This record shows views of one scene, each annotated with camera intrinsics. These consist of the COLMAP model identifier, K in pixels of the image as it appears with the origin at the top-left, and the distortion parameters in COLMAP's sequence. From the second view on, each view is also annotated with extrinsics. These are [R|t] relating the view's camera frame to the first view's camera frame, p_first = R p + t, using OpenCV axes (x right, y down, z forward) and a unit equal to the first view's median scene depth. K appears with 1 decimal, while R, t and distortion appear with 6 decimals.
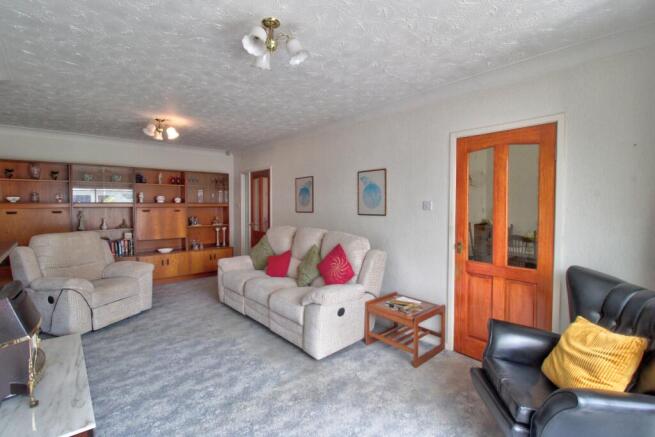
lens RADIAL K [[306.8, 0, 328.9], [0, 306.8, 217.3], [0, 0, 1]] dist [0.011977, -0.012207]
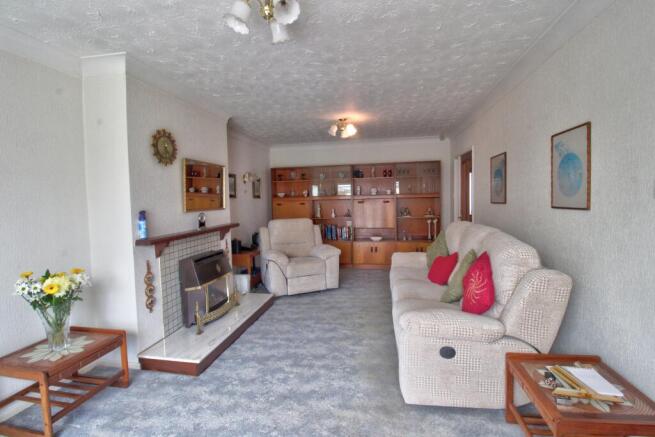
lens RADIAL K [[306.8, 0, 327.7], [0, 306.8, 217.1], [0, 0, 1]] dist [0.011977, -0.012207]
pose [[0.621268, 0.033608, -0.782877, 0.340214], [-0.008978, 0.999320, 0.035775, -0.009159], [0.783547, -0.015197, 0.621147, 0.324586]]
